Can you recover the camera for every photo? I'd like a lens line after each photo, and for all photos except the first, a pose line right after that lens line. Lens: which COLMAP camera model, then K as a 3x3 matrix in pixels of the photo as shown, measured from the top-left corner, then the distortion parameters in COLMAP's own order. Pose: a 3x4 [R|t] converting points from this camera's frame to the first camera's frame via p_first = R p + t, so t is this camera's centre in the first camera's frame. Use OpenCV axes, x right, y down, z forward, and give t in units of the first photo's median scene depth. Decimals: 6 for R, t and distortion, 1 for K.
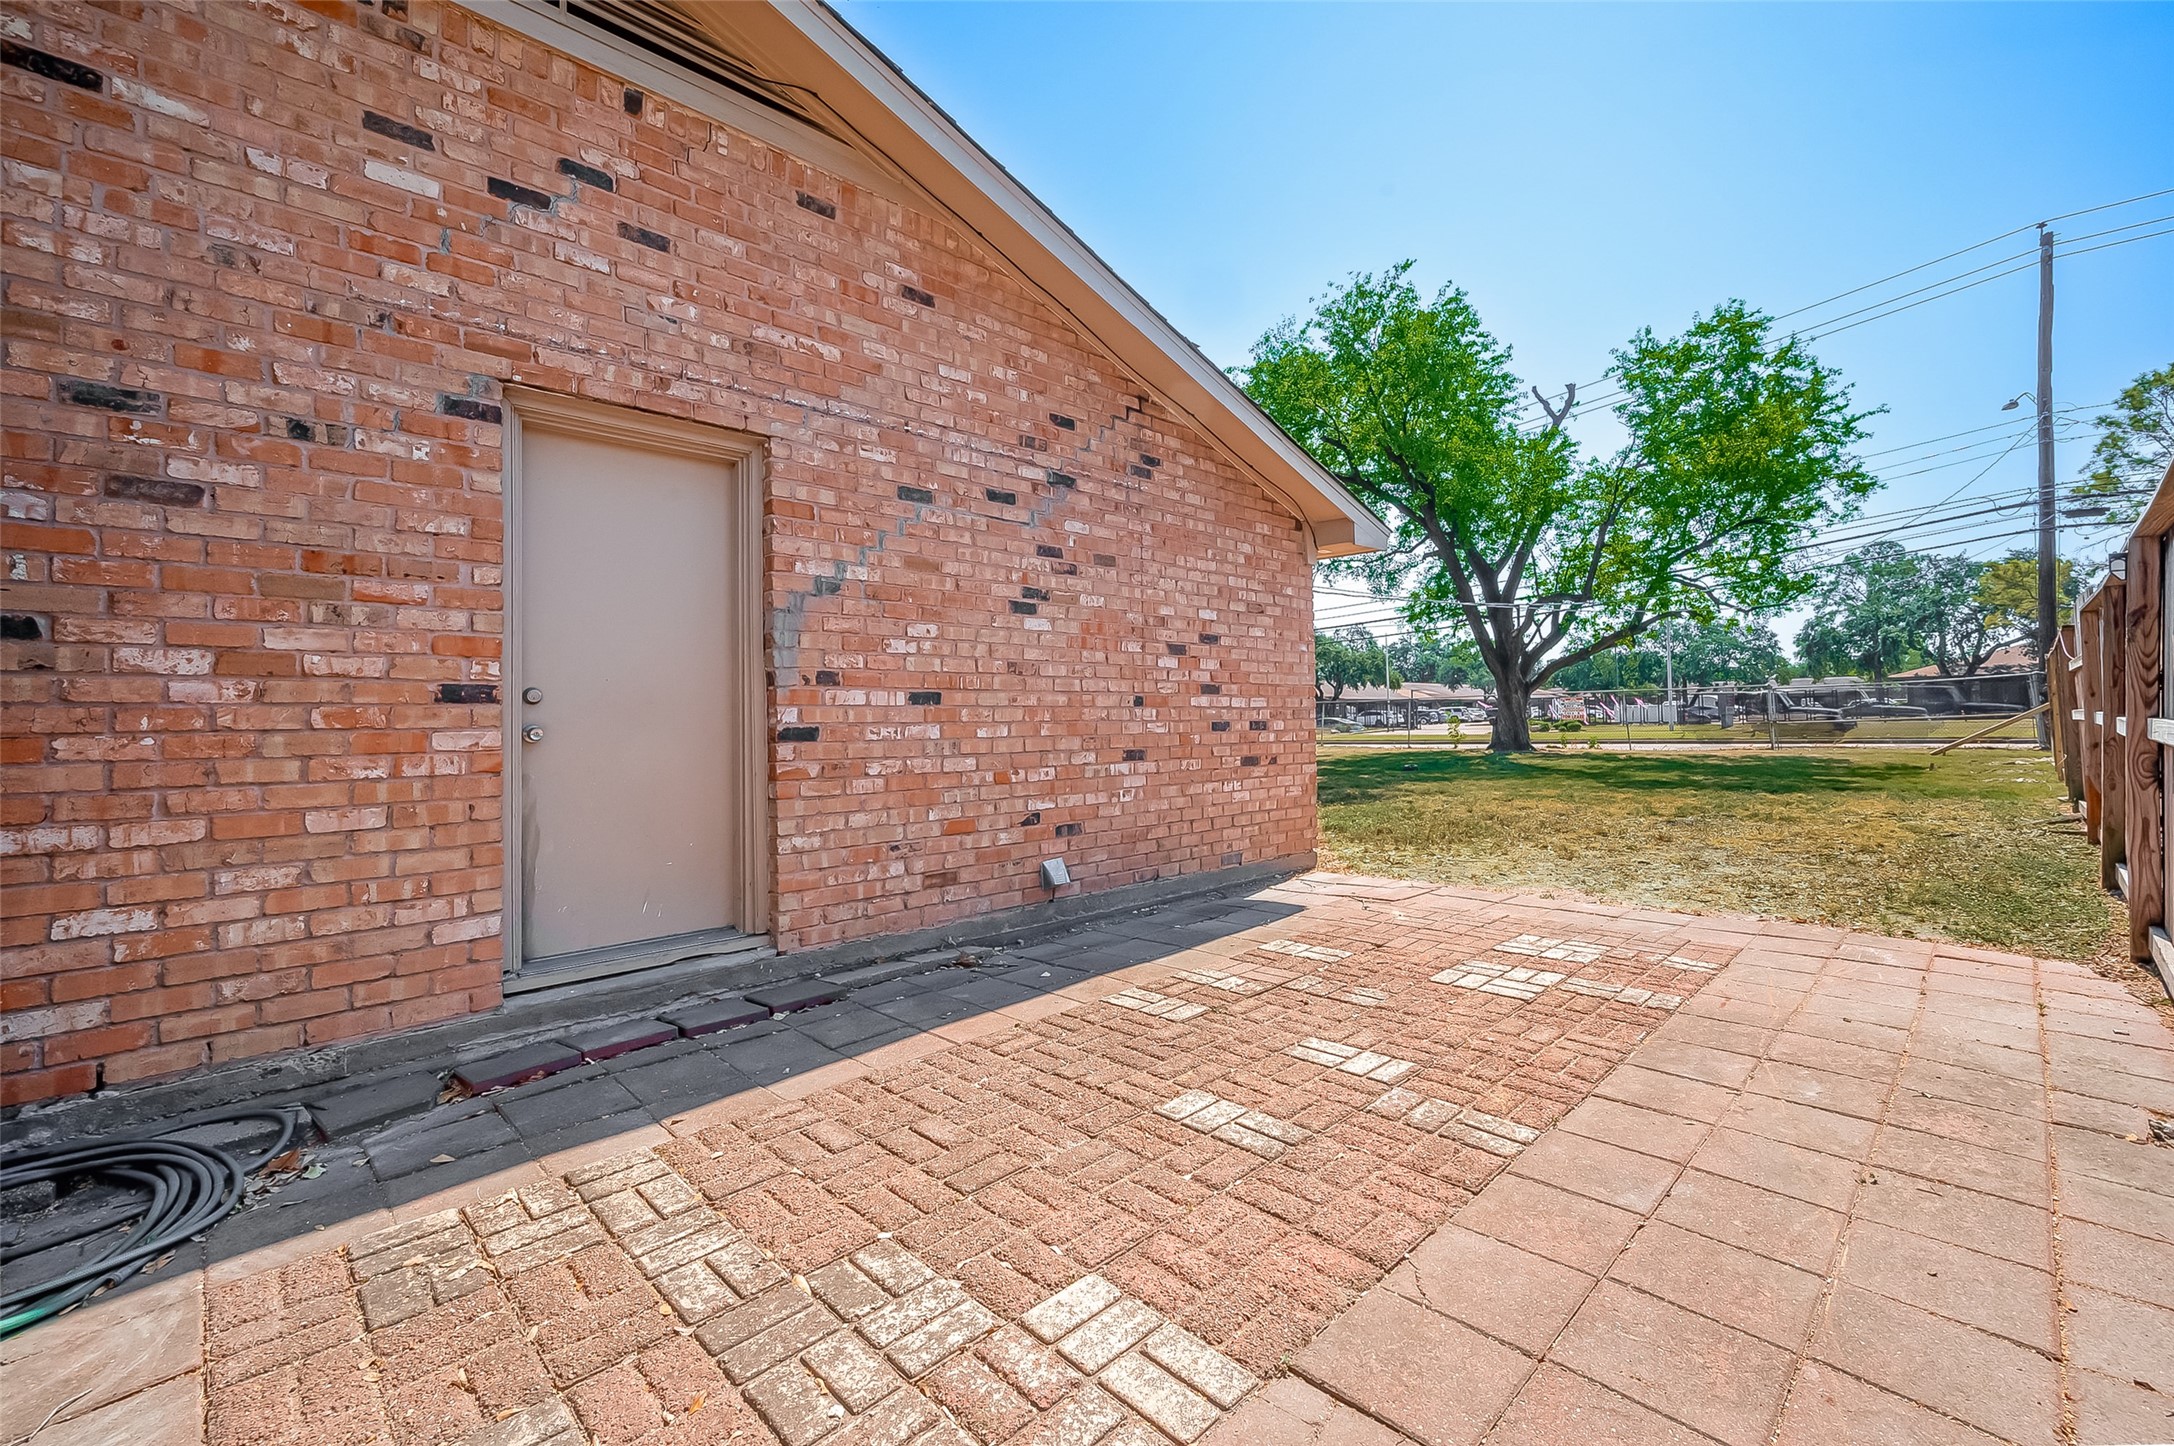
lens RADIAL K [[885.0, 0, 1106.2], [0, 885.0, 688.3], [0, 0, 1]] dist [0.001840, -0.001272]
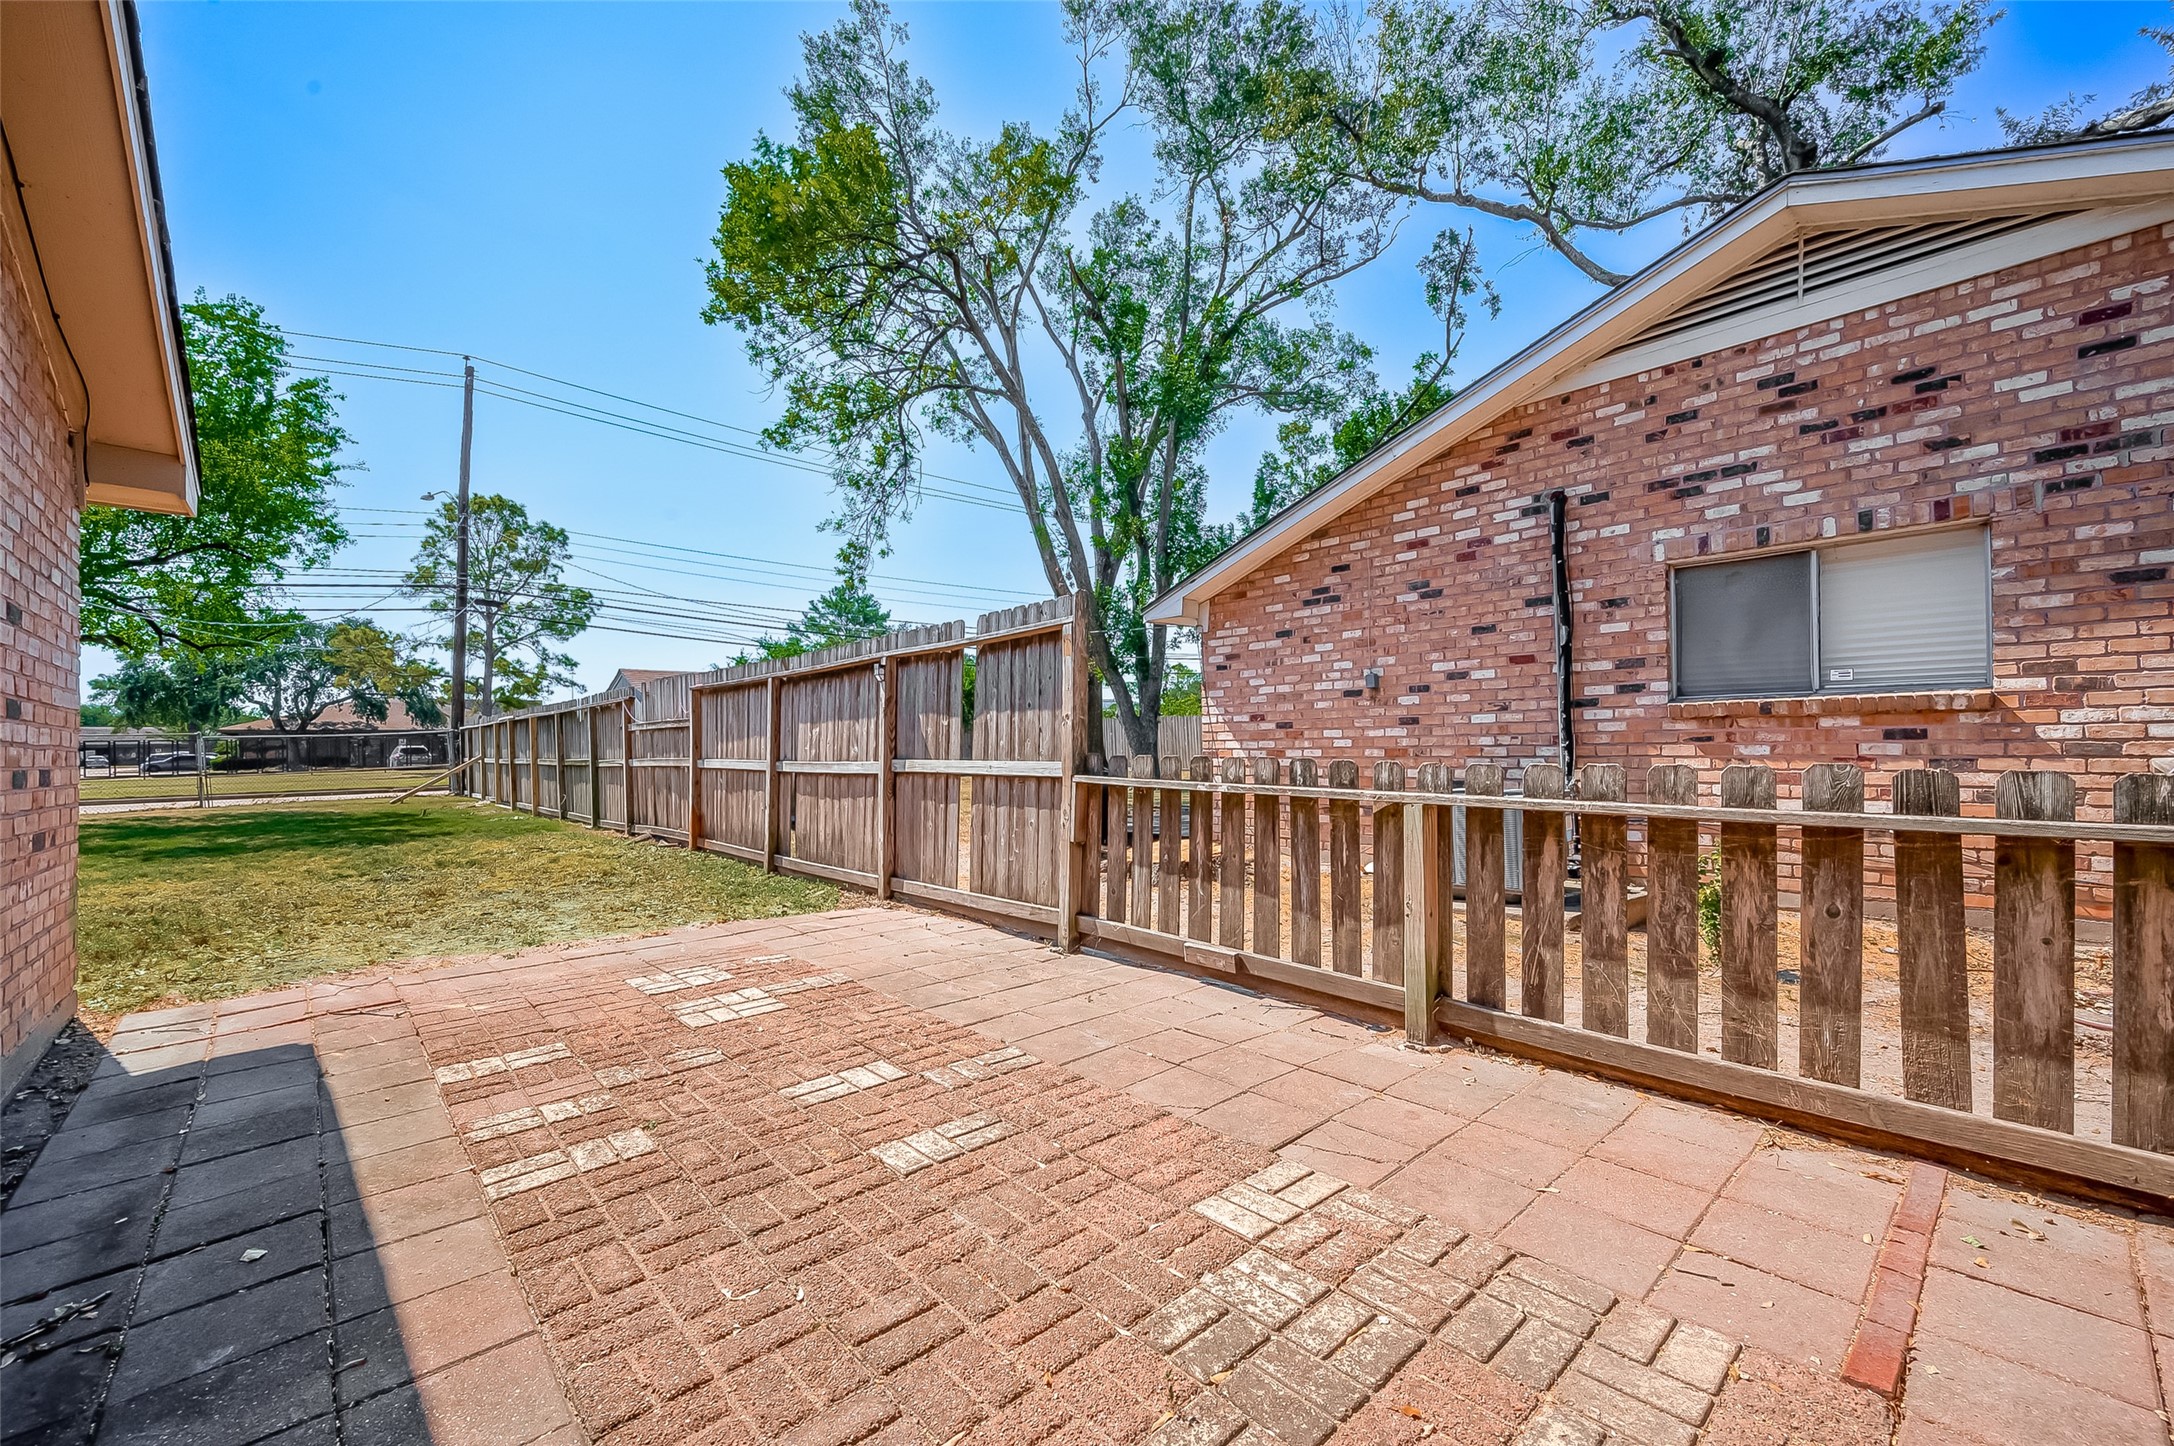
lens RADIAL K [[885.0, 0, 1099.3], [0, 885.0, 729.1], [0, 0, 1]] dist [0.001840, -0.001272]
pose [[0.051981, 0.037507, 0.997943, -0.639348], [-0.023027, 0.999074, -0.036350, 0.029820], [-0.998383, -0.021090, 0.052797, 0.551590]]
